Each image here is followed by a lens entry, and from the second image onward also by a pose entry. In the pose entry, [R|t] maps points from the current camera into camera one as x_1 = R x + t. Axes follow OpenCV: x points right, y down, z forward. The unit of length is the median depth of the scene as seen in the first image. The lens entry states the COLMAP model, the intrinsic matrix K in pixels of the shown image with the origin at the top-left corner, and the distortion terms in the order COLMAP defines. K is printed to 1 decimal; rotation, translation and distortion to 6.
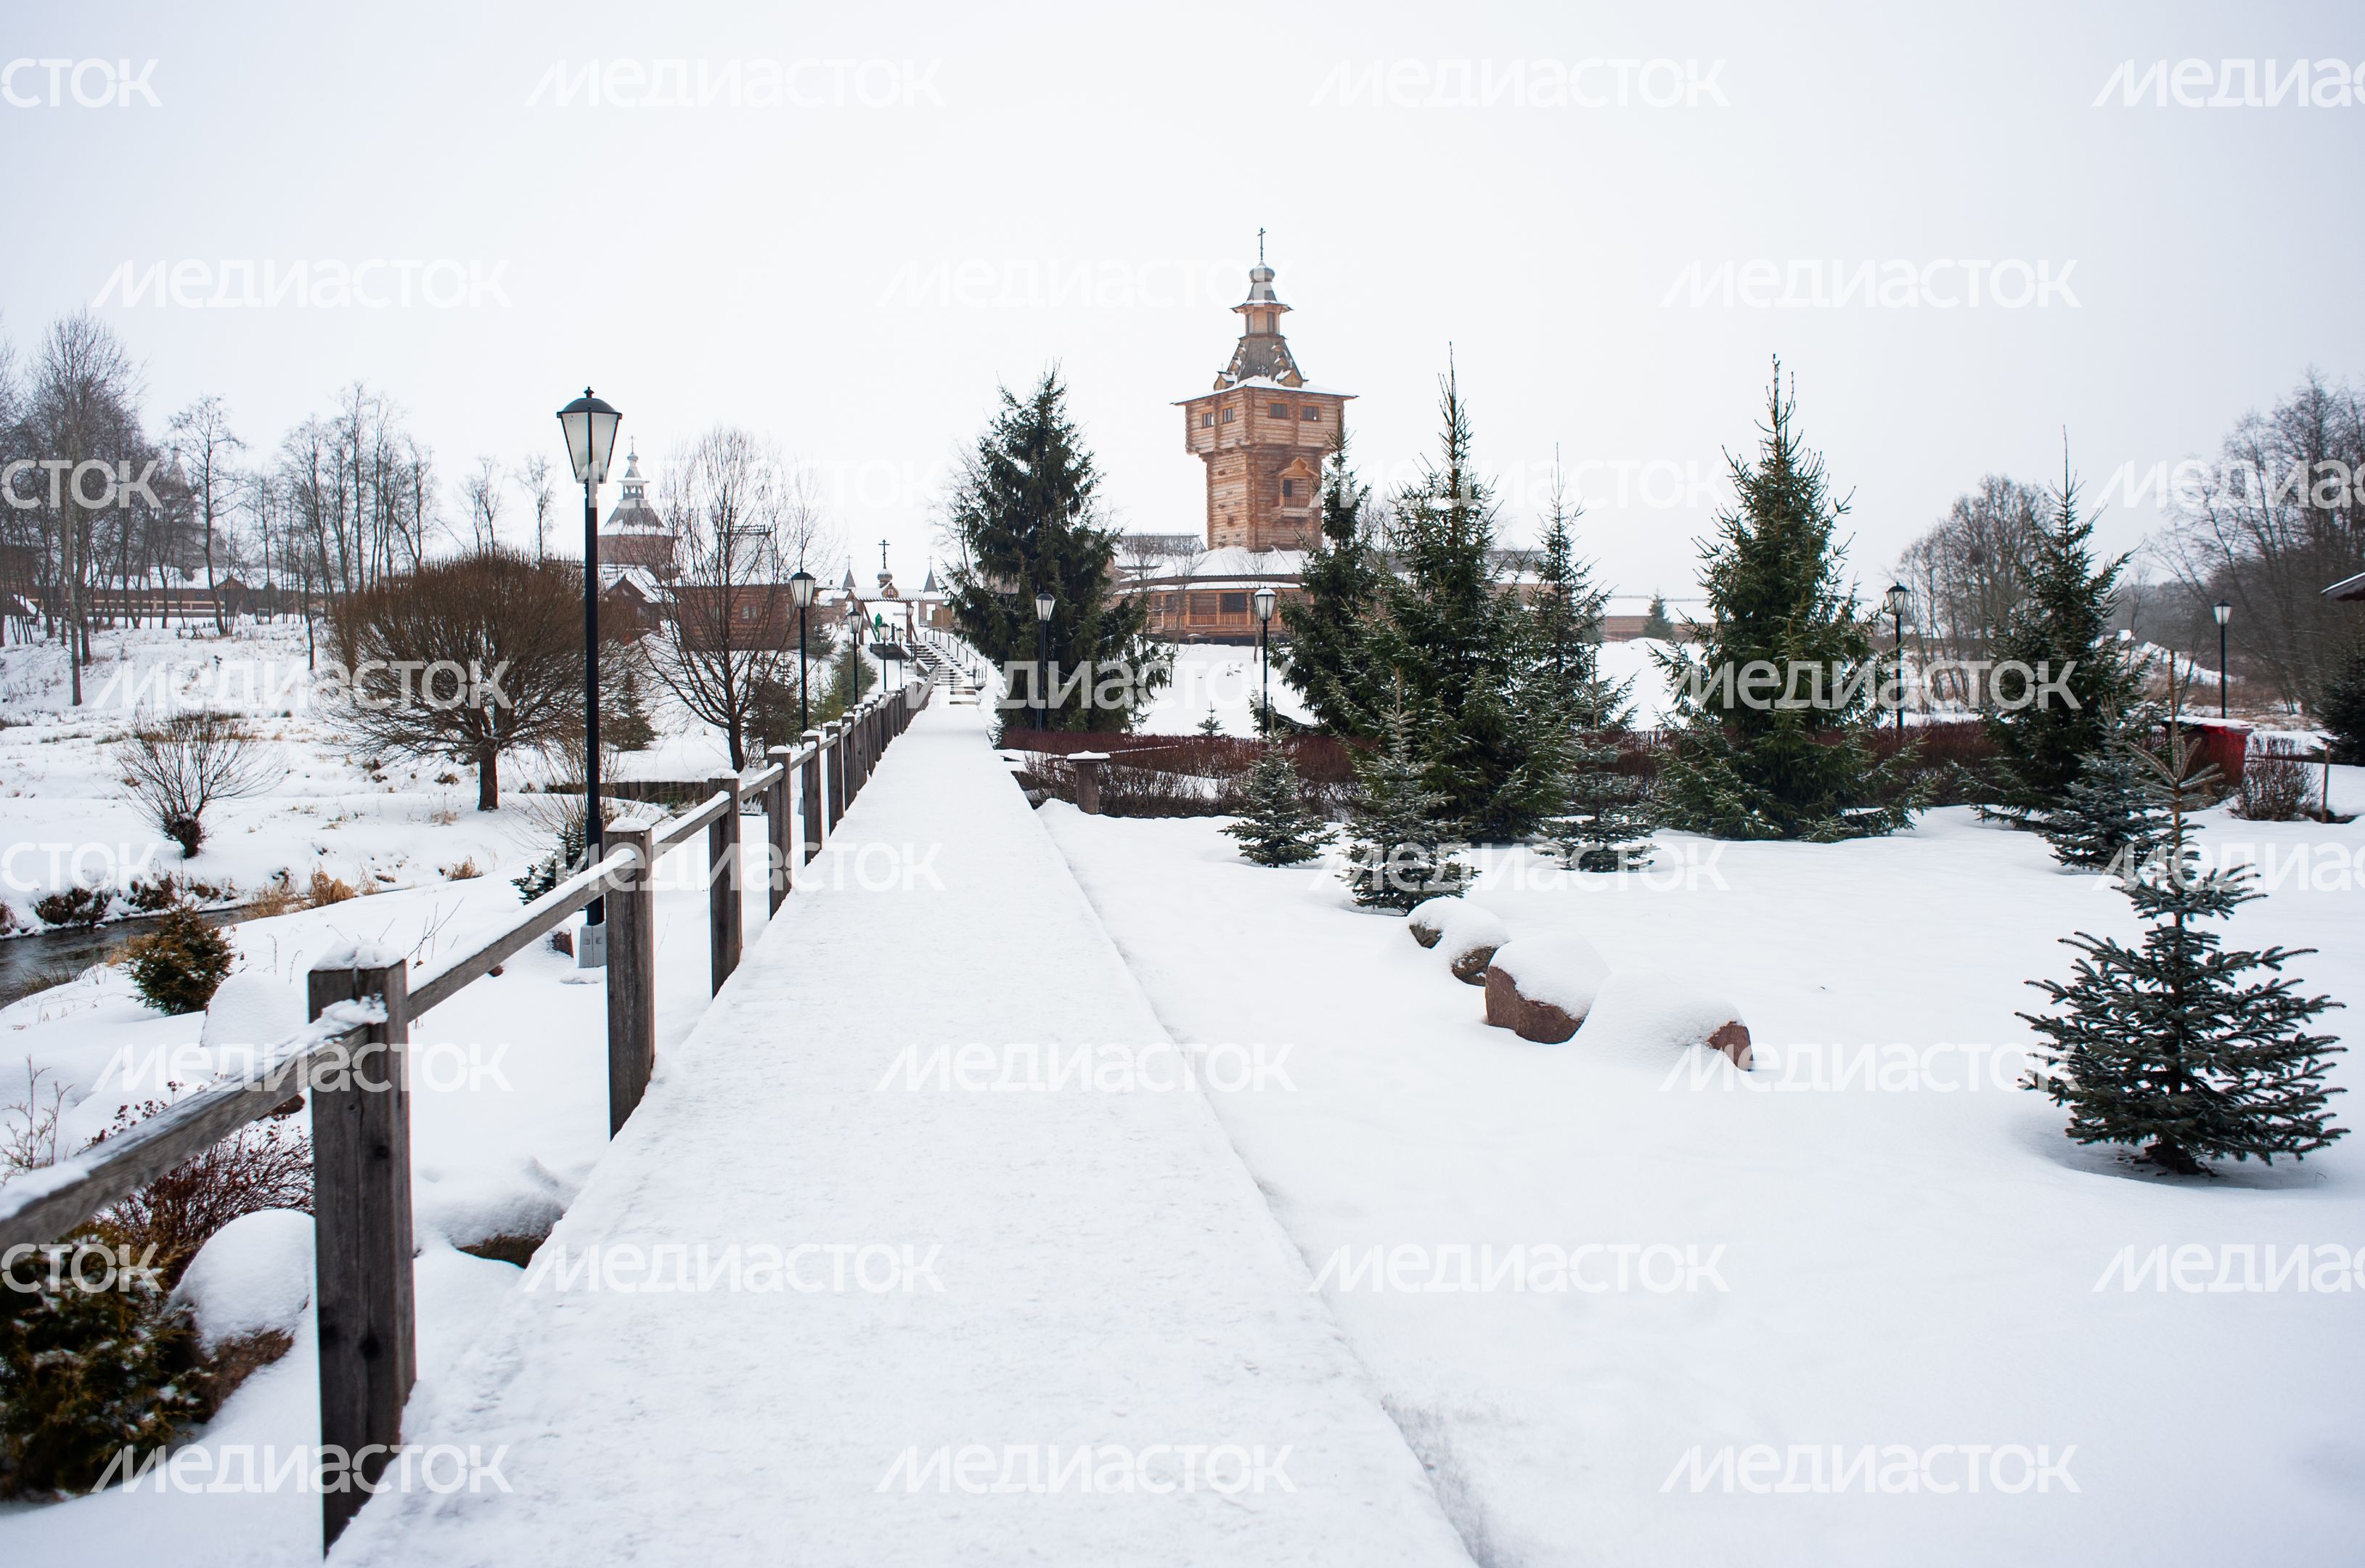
lens RADIAL K [[1660.4, 0, 1181.2], [0, 1660.4, 702.9], [0, 0, 1]] dist [-0.080253, 0.001361]
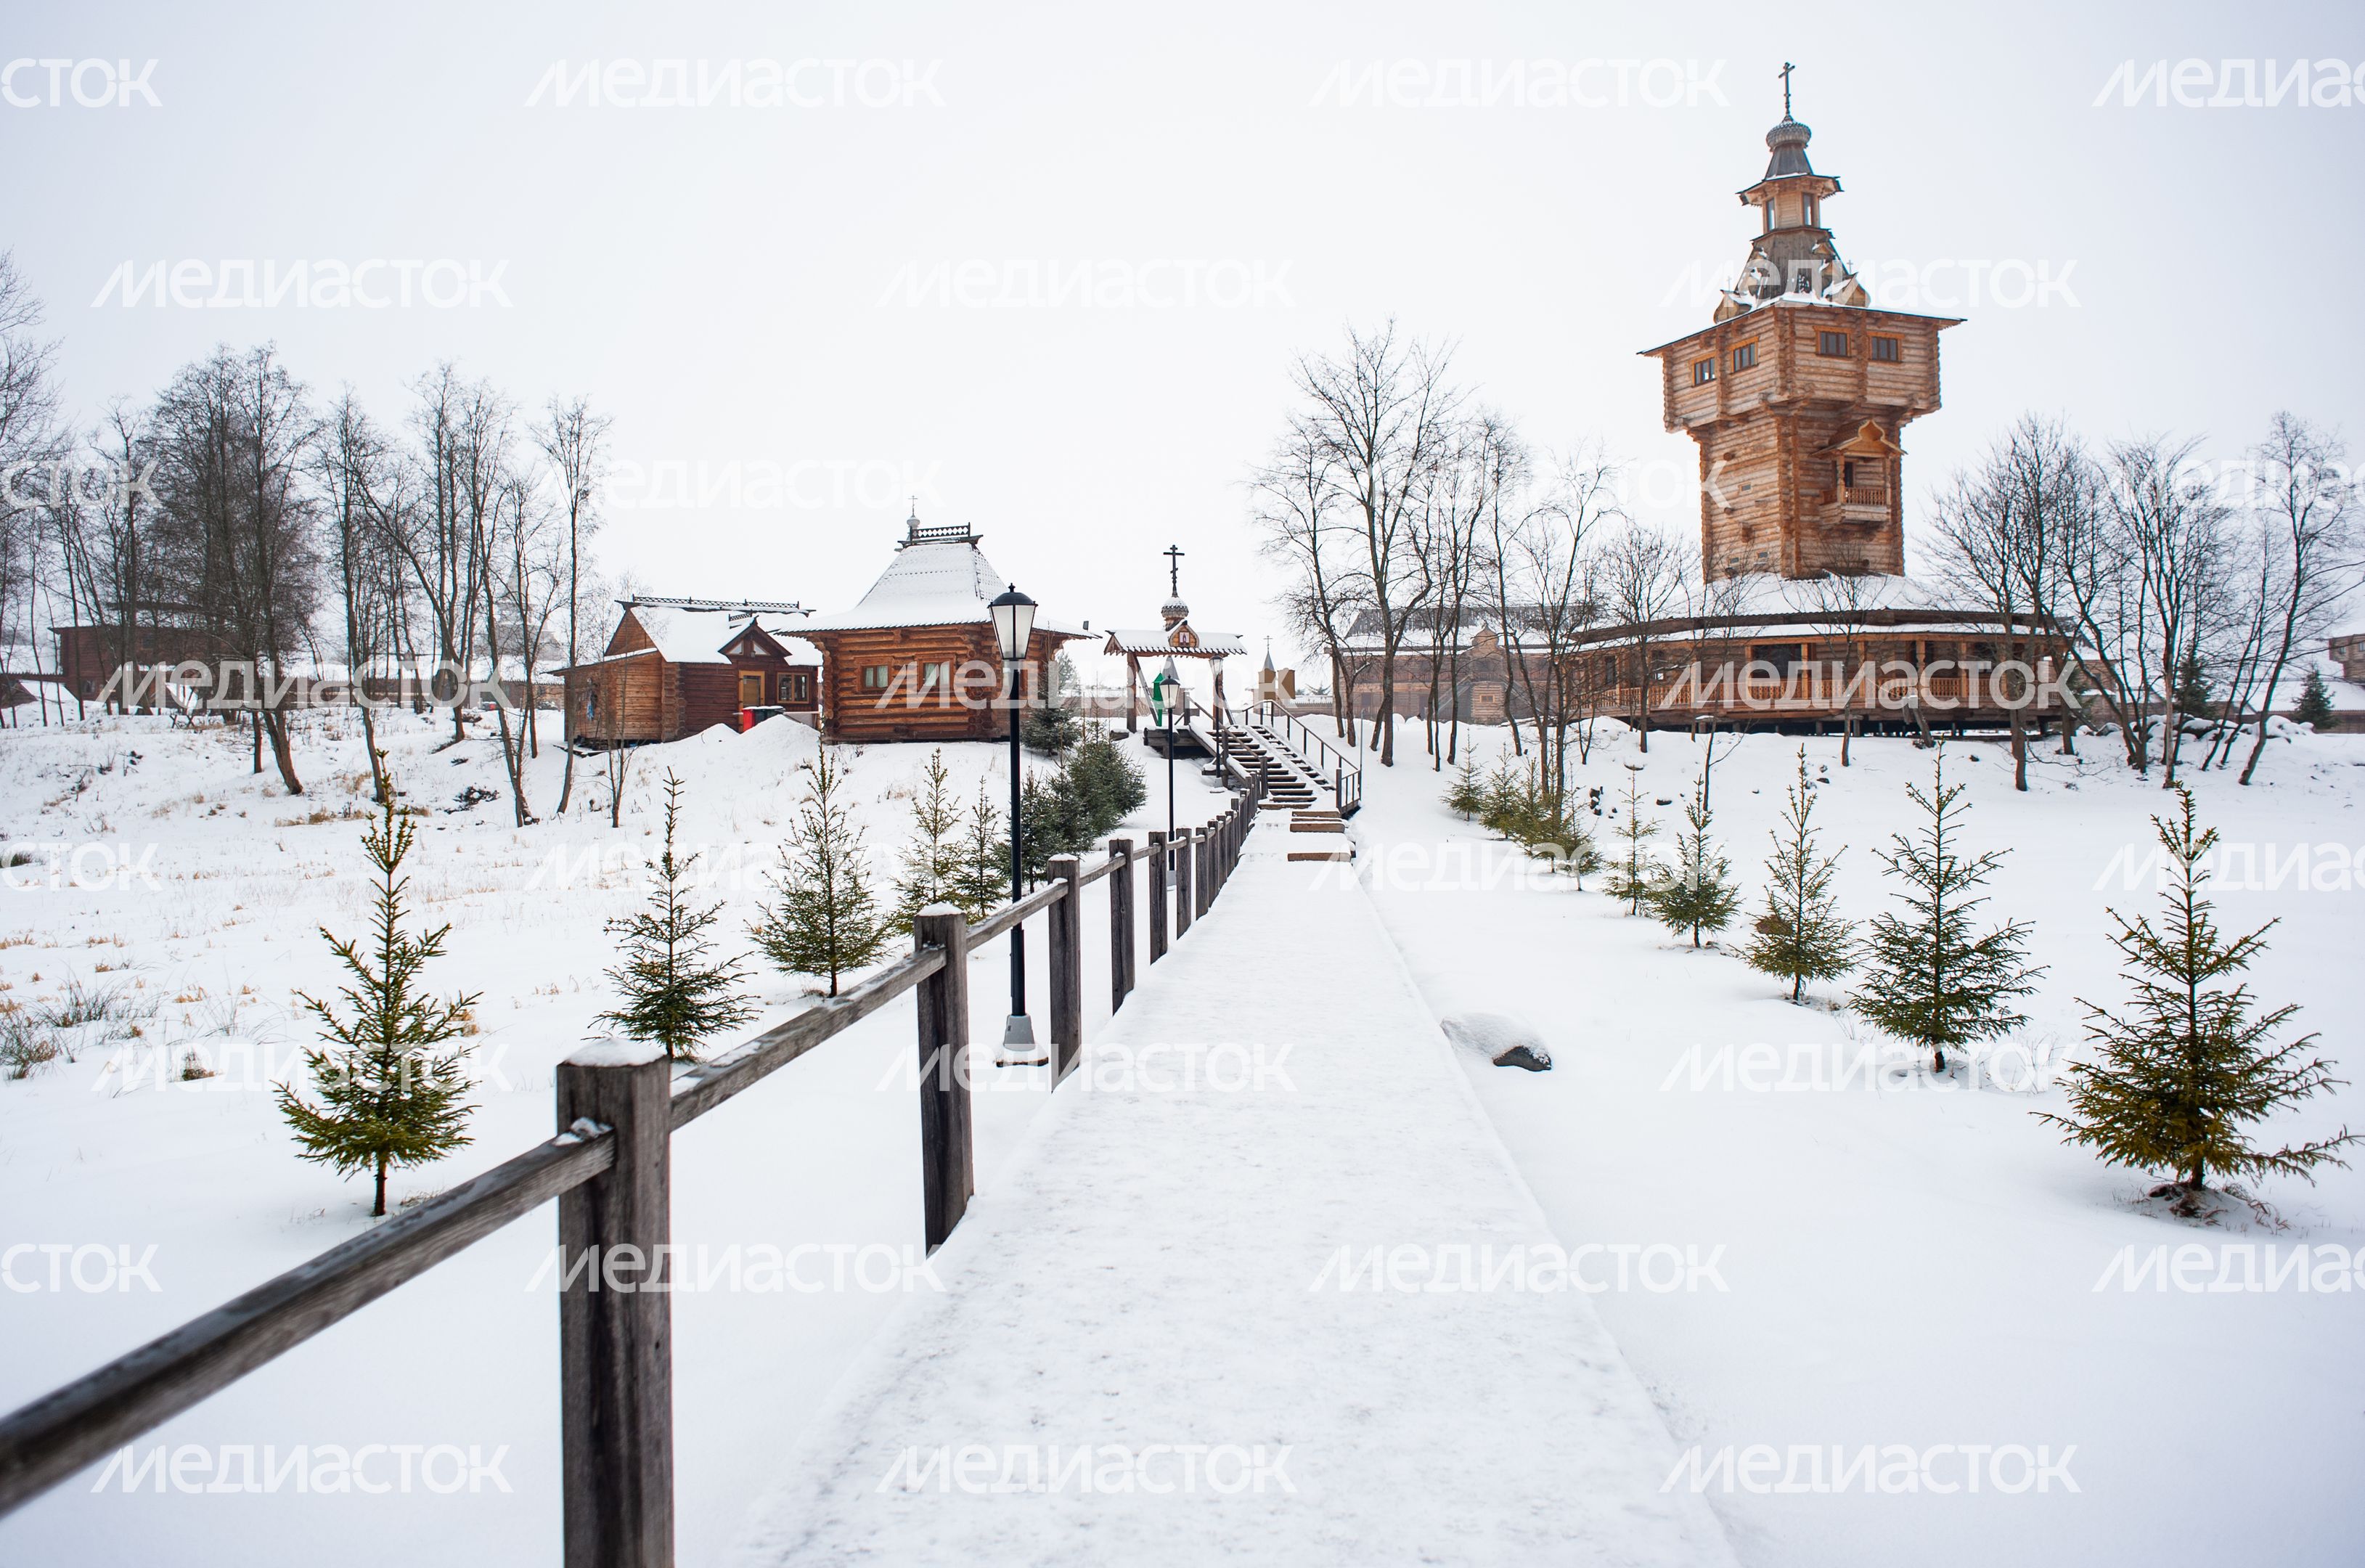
lens RADIAL K [[1660.4, 0, 1181.2], [0, 1660.4, 702.9], [0, 0, 1]] dist [-0.080253, 0.001361]
pose [[0.979390, -0.005983, -0.201891, -0.053397], [-0.006691, 0.998051, -0.062037, -0.008702], [0.201869, 0.062109, 0.977441, 0.380324]]
